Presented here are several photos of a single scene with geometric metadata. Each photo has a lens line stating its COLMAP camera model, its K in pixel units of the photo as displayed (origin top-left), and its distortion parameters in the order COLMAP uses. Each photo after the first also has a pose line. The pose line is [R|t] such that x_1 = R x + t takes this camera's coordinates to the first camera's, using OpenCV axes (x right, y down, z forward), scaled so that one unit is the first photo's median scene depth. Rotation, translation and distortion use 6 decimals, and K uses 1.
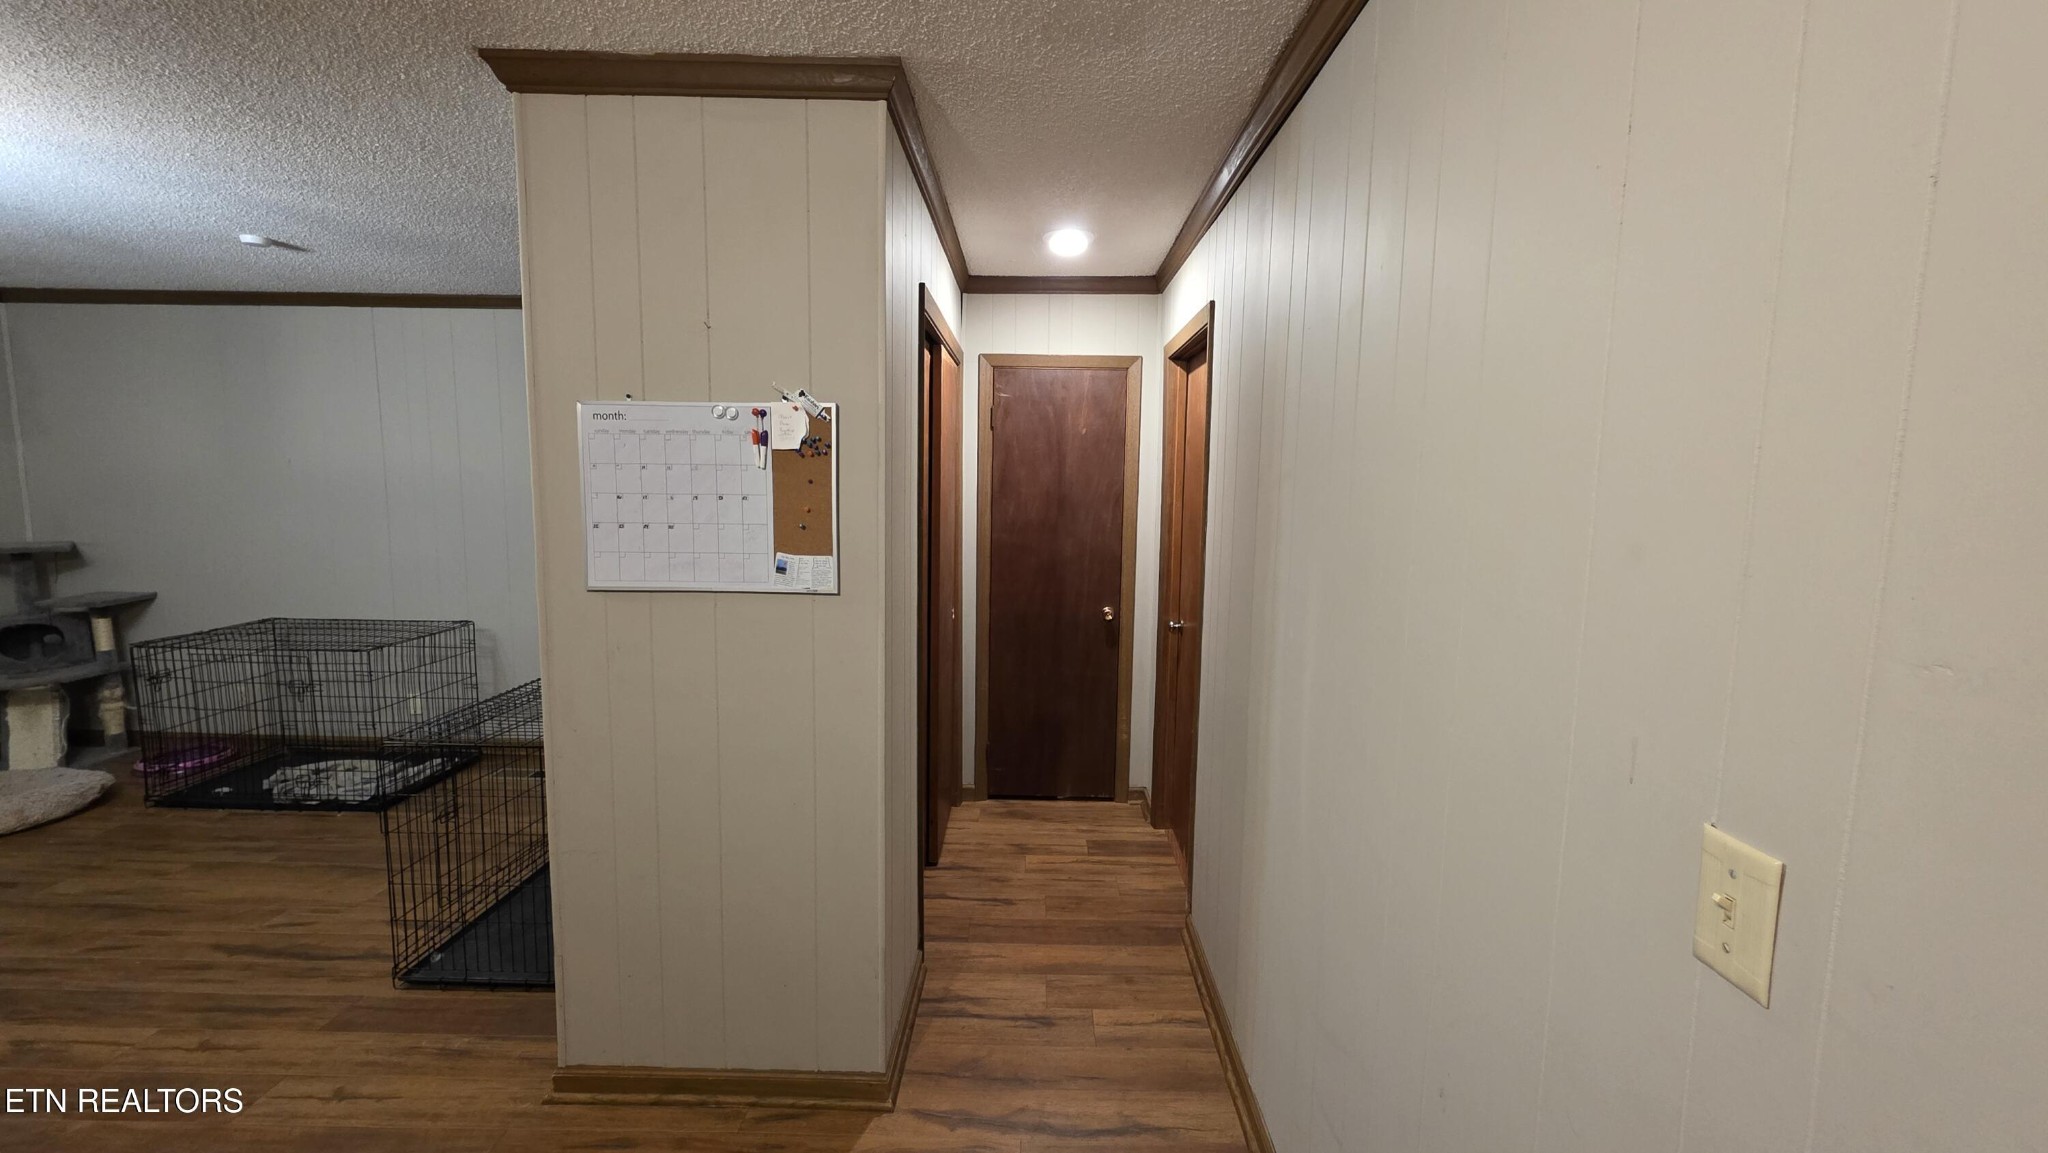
lens RADIAL K [[819.9, 0, 1025.5], [0, 819.9, 567.1], [0, 0, 1]] dist [0.003978, -0.001443]
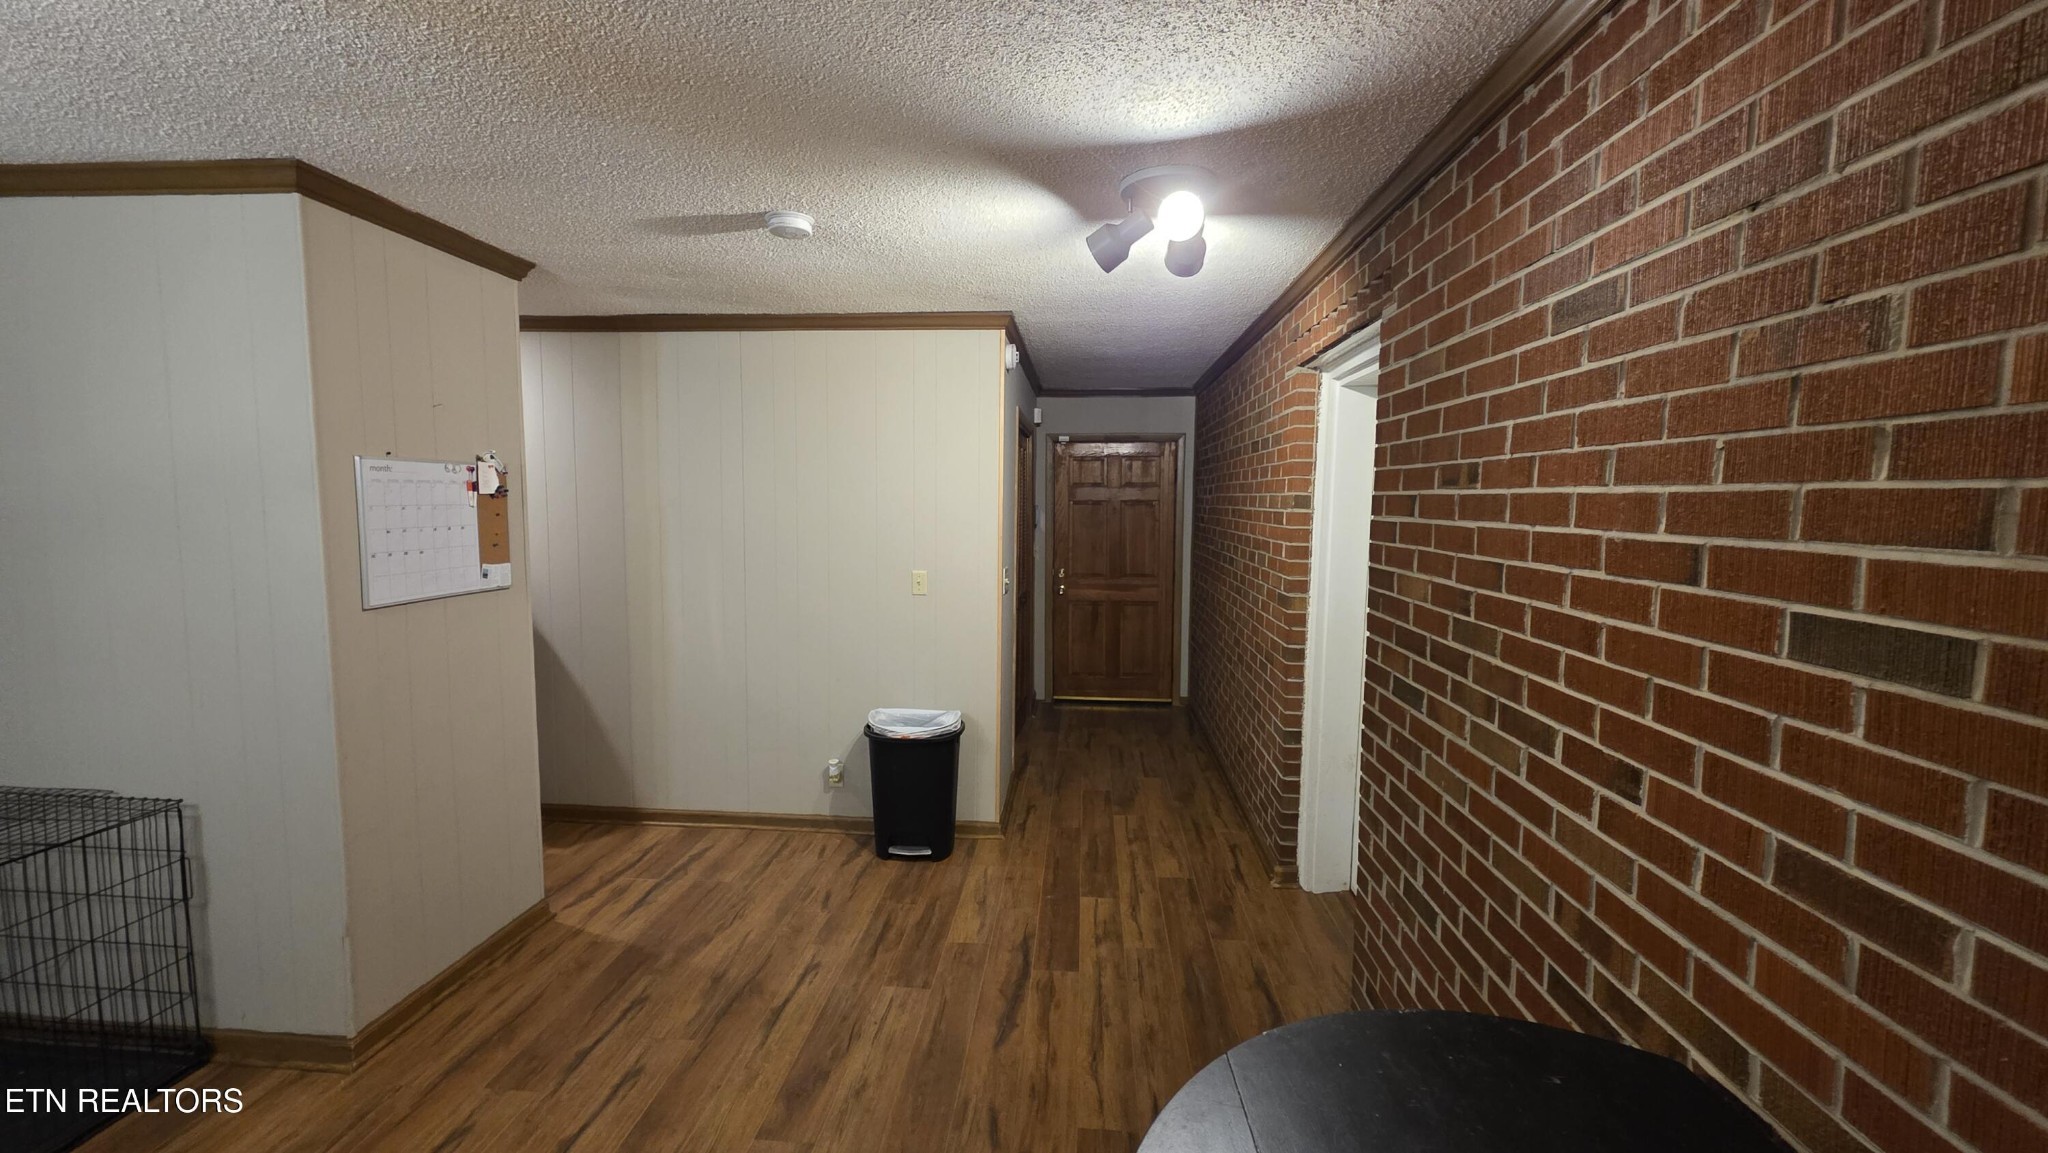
lens RADIAL K [[819.9, 0, 1023.1], [0, 819.9, 575.5], [0, 0, 1]] dist [0.003978, -0.001443]
pose [[0.070040, -0.103778, 0.992131, -1.691460], [0.102976, 0.990012, 0.096287, -0.038908], [-0.992215, 0.095422, 0.080028, -0.073828]]
